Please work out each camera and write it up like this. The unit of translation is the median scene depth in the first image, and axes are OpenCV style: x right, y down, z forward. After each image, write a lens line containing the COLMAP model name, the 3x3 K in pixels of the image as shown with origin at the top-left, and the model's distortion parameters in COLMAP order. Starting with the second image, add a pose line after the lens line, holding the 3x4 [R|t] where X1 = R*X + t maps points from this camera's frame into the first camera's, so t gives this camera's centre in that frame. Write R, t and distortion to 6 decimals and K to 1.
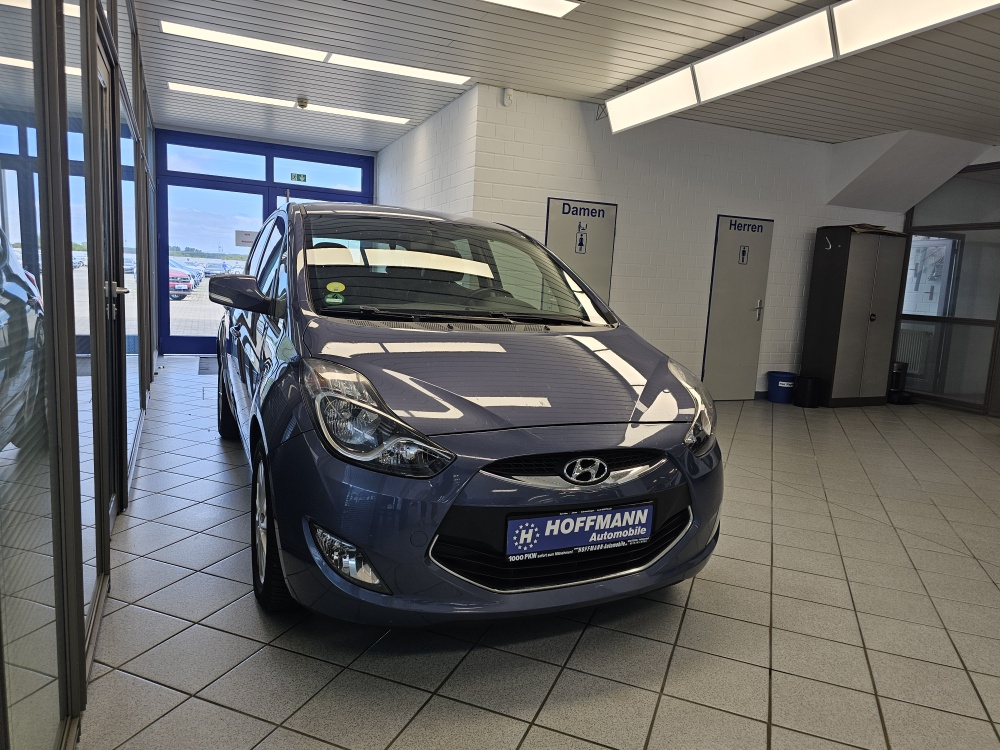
lens RADIAL K [[673.7, 0, 507.9], [0, 673.7, 372.1], [0, 0, 1]] dist [0.061211, -0.070199]
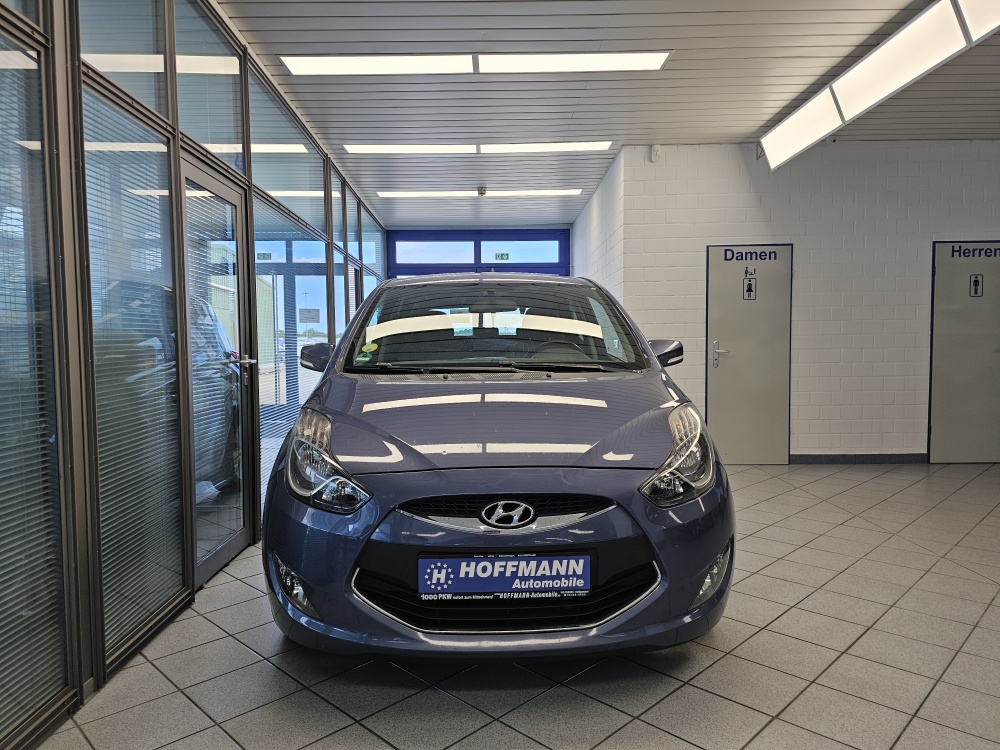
lens RADIAL K [[675.9, 0, 499.7], [0, 675.9, 374.0], [0, 0, 1]] dist [0.046133, -0.063131]
pose [[0.916546, -0.046381, -0.397231, 0.494848], [0.008326, 0.995250, -0.096995, 0.037502], [0.399843, 0.085593, 0.912578, 0.073524]]
